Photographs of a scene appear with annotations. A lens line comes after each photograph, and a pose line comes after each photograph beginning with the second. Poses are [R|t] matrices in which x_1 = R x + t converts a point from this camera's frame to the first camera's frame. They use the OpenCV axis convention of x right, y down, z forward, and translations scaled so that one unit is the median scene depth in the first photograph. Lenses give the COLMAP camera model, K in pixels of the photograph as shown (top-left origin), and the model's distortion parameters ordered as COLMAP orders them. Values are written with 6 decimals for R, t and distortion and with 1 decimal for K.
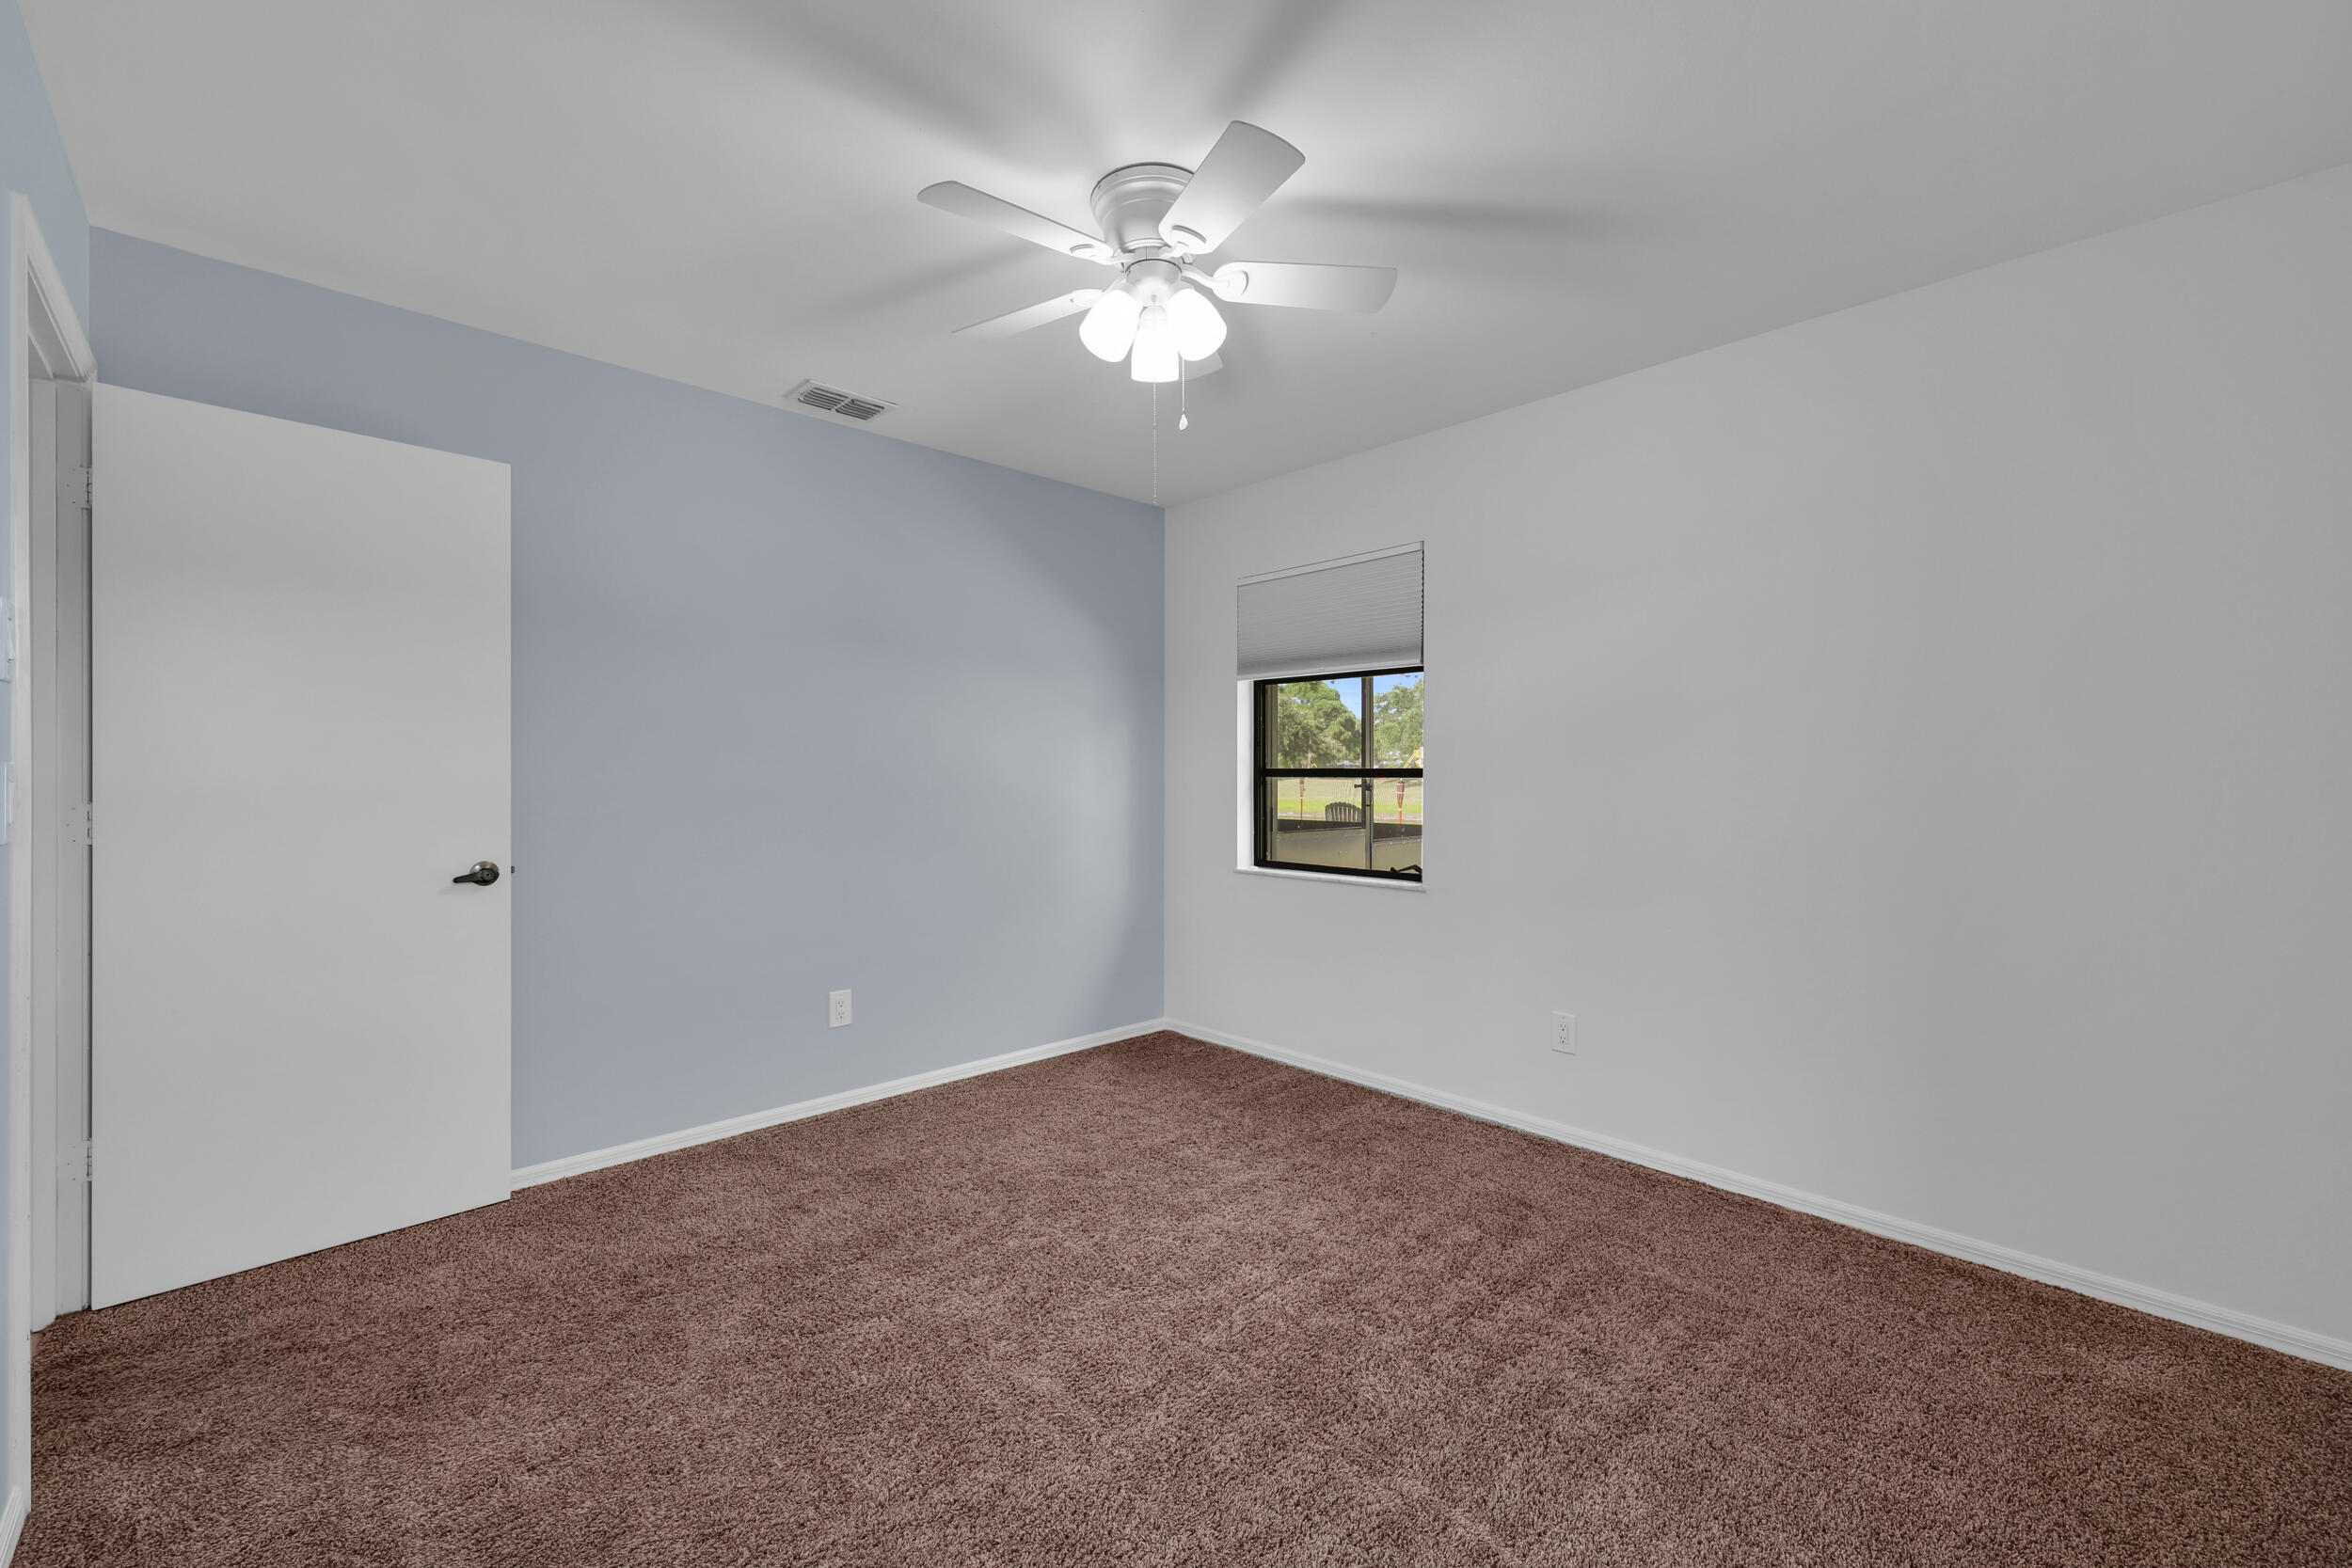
lens RADIAL K [[955.7, 0, 1171.0], [0, 955.7, 769.6], [0, 0, 1]] dist [0.000025, 0.000007]
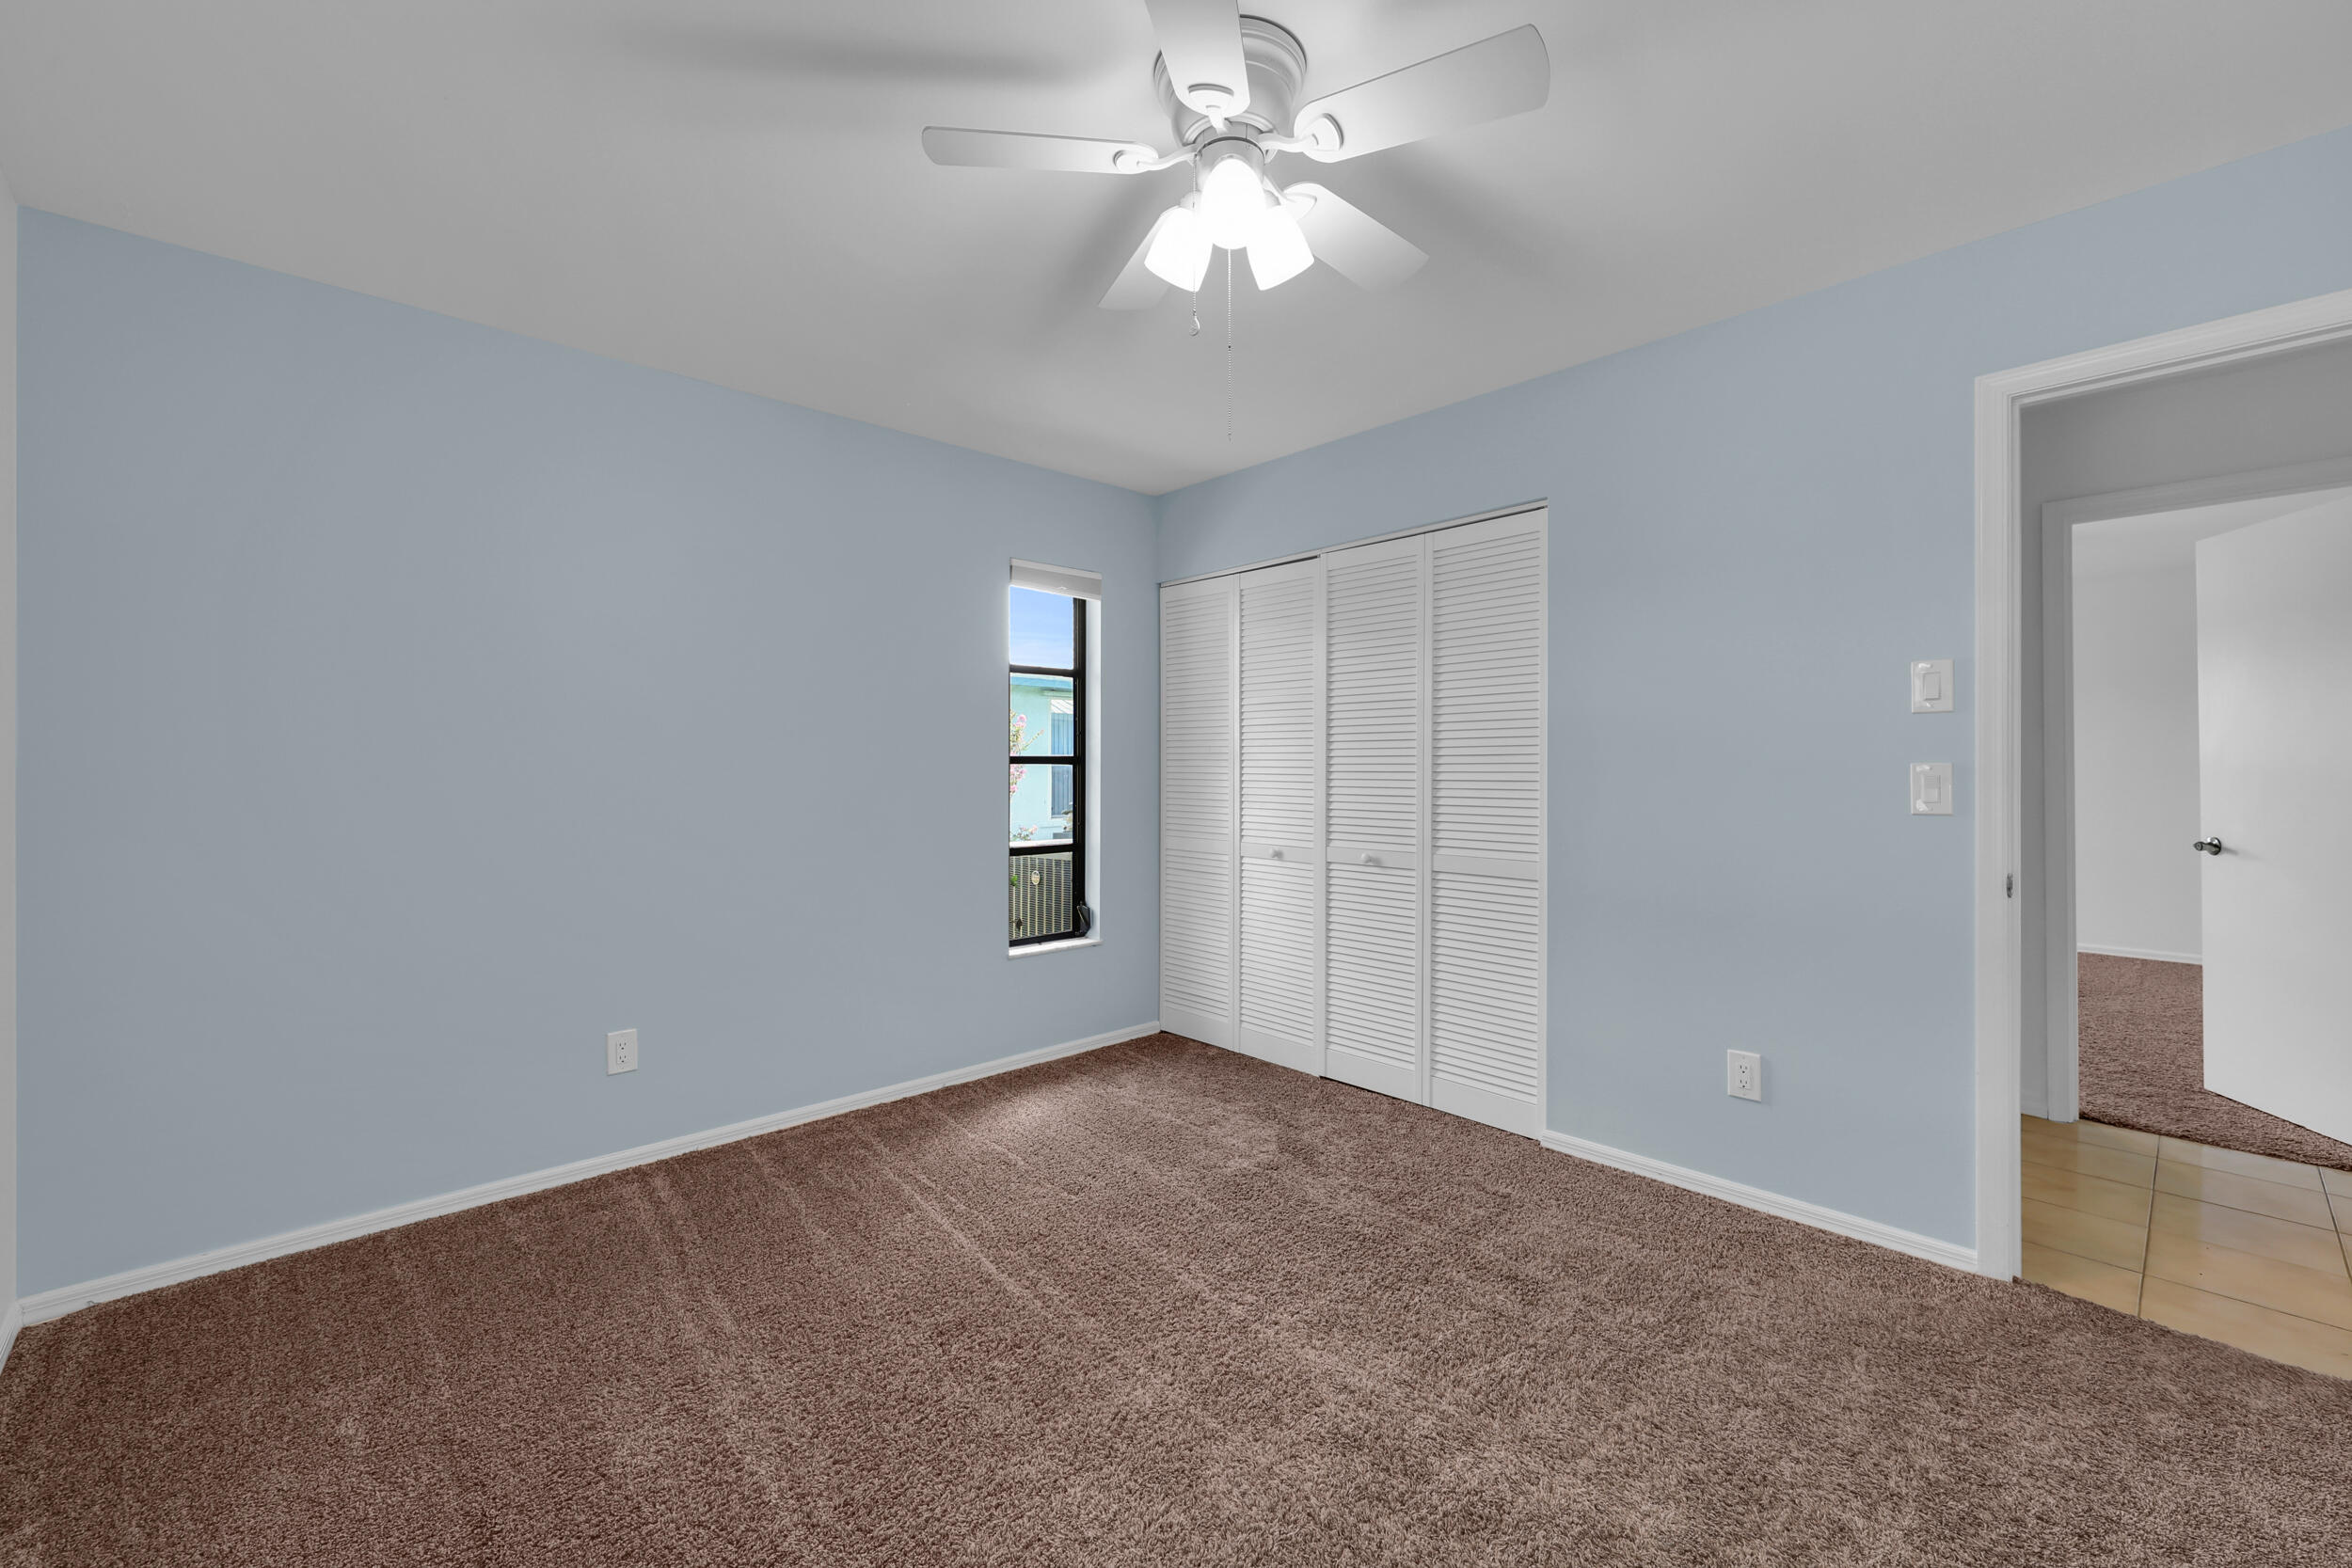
lens RADIAL K [[955.7, 0, 1171.0], [0, 955.7, 769.6], [0, 0, 1]] dist [0.000025, 0.000007]
pose [[-0.999982, 0.001227, -0.005796, 0.027846], [0.001275, 0.999966, -0.008185, 0.006983], [0.005786, -0.008193, -0.999950, 1.345118]]
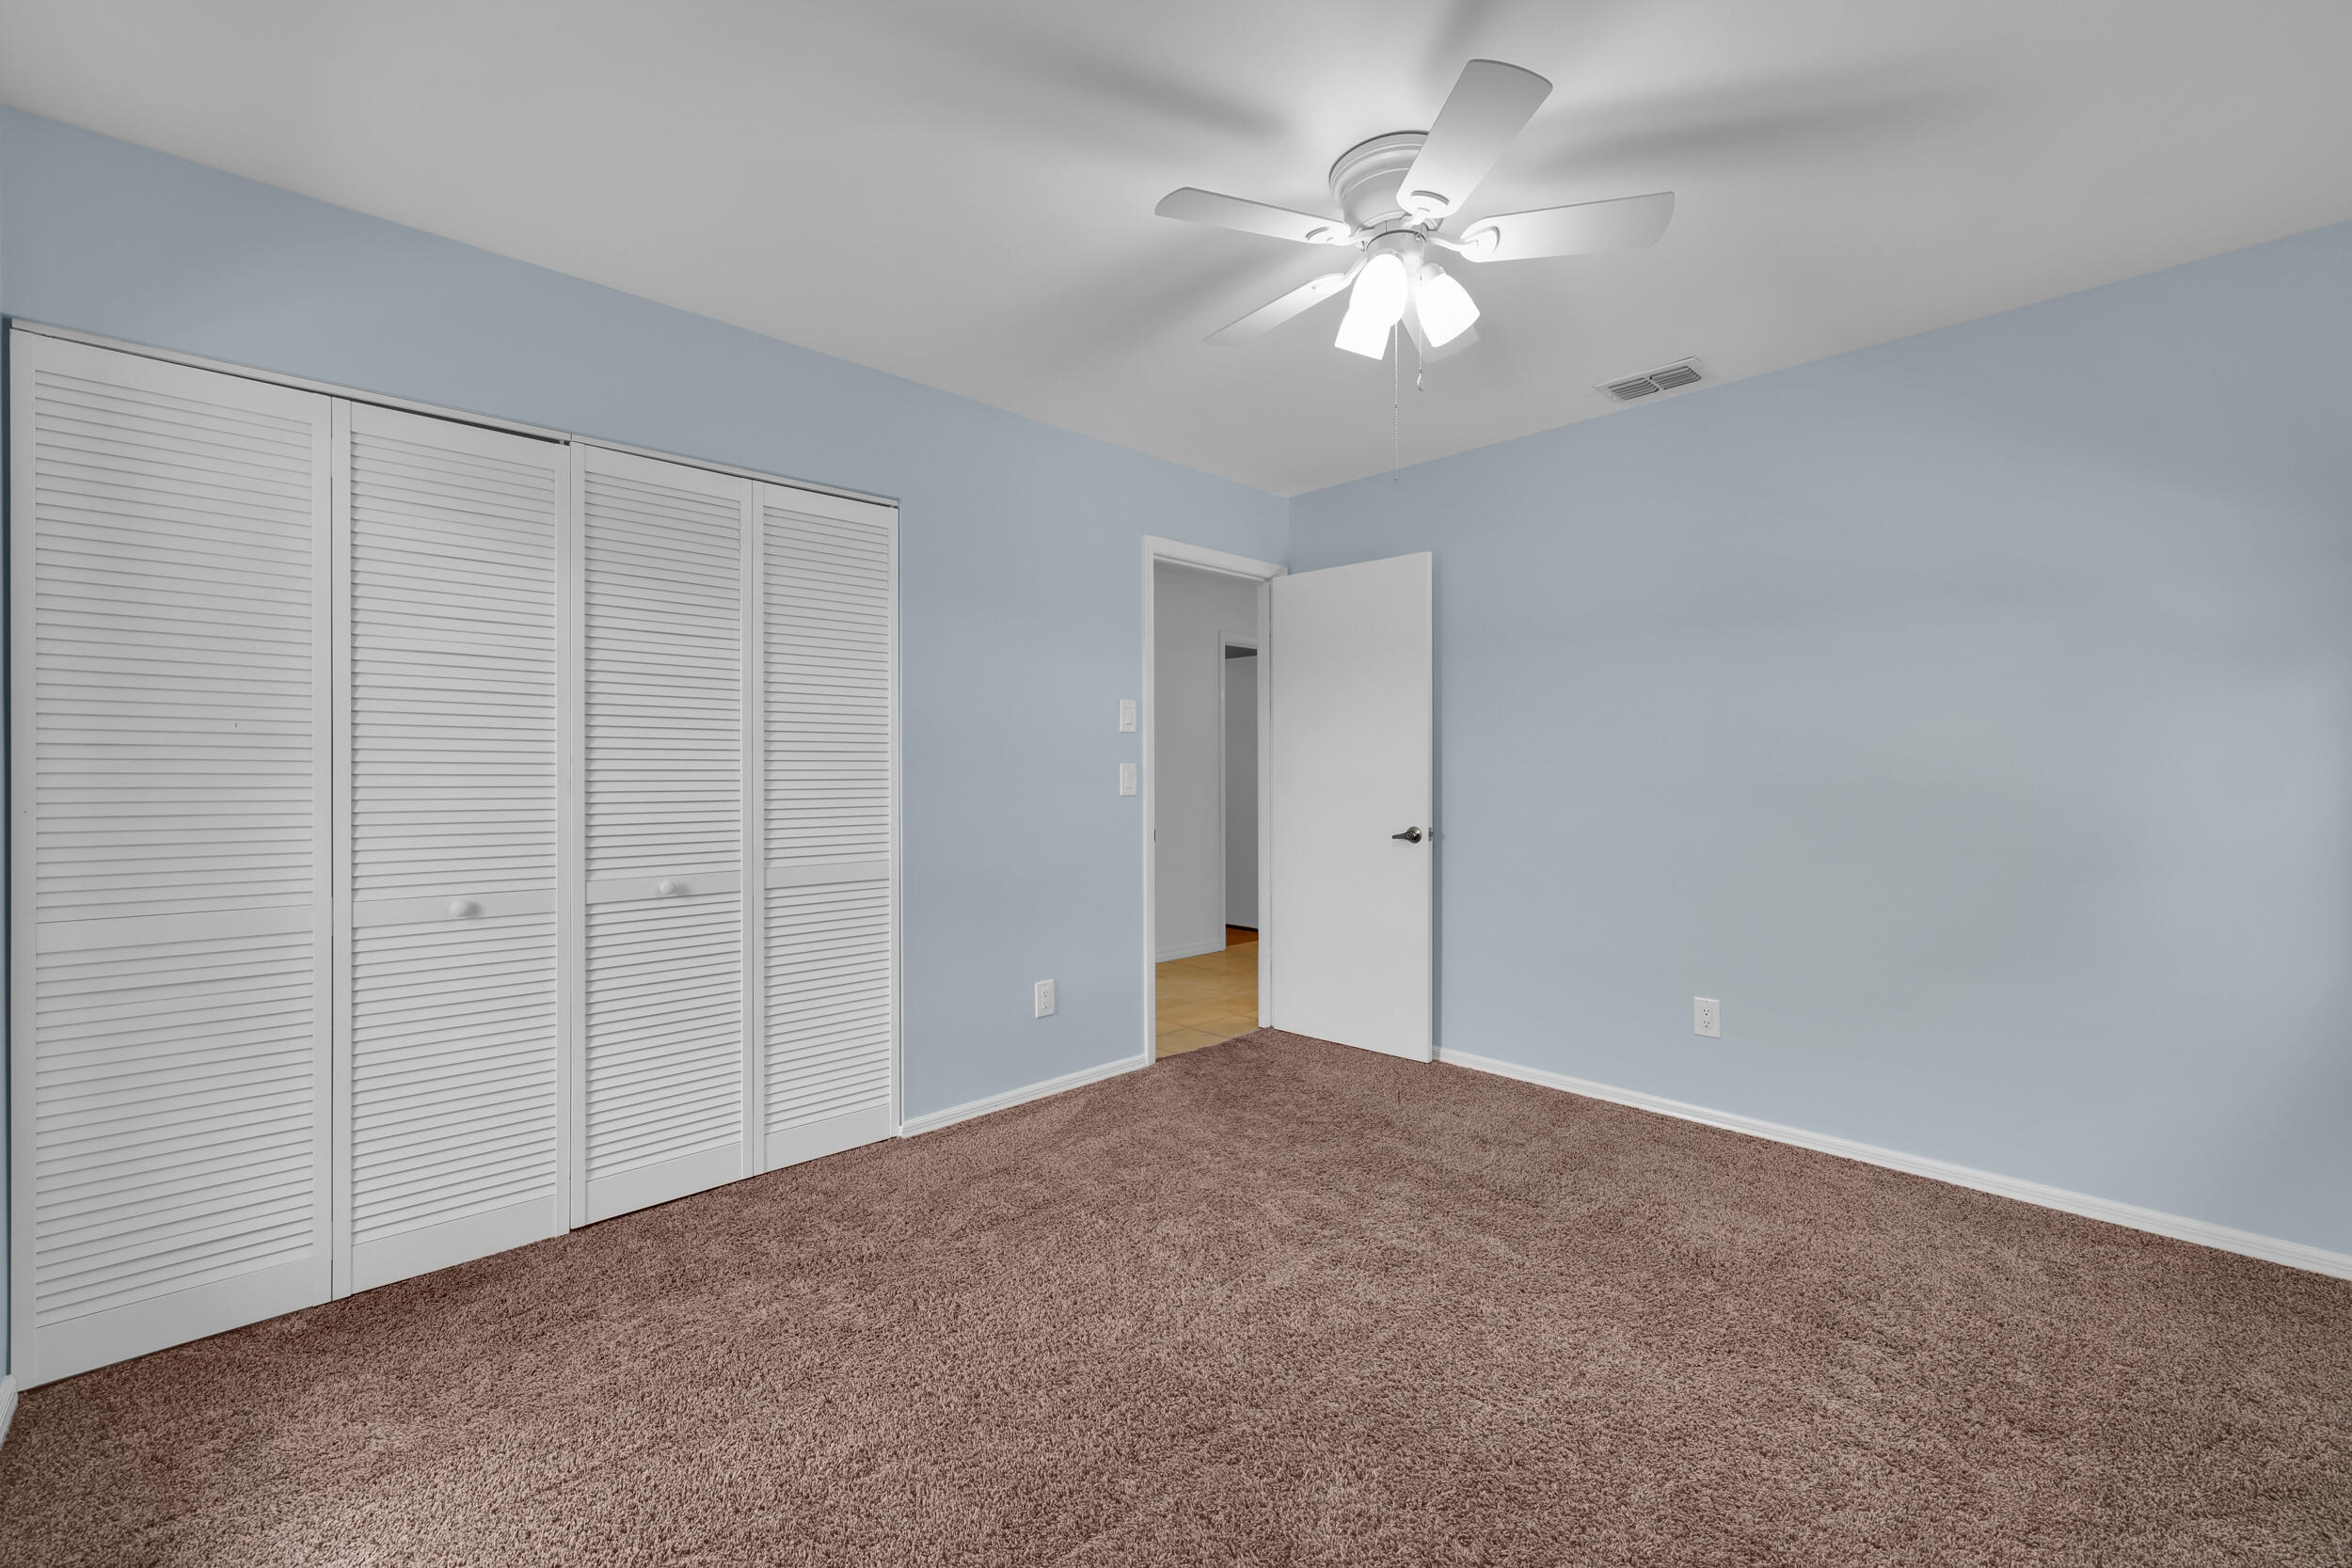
lens RADIAL K [[955.7, 0, 1171.0], [0, 955.7, 769.6], [0, 0, 1]] dist [0.000025, 0.000007]
pose [[0.020235, 0.000741, -0.999795, 0.699127], [0.009083, 0.999958, 0.000925, 0.002937], [0.999754, -0.009099, 0.020227, 0.557258]]
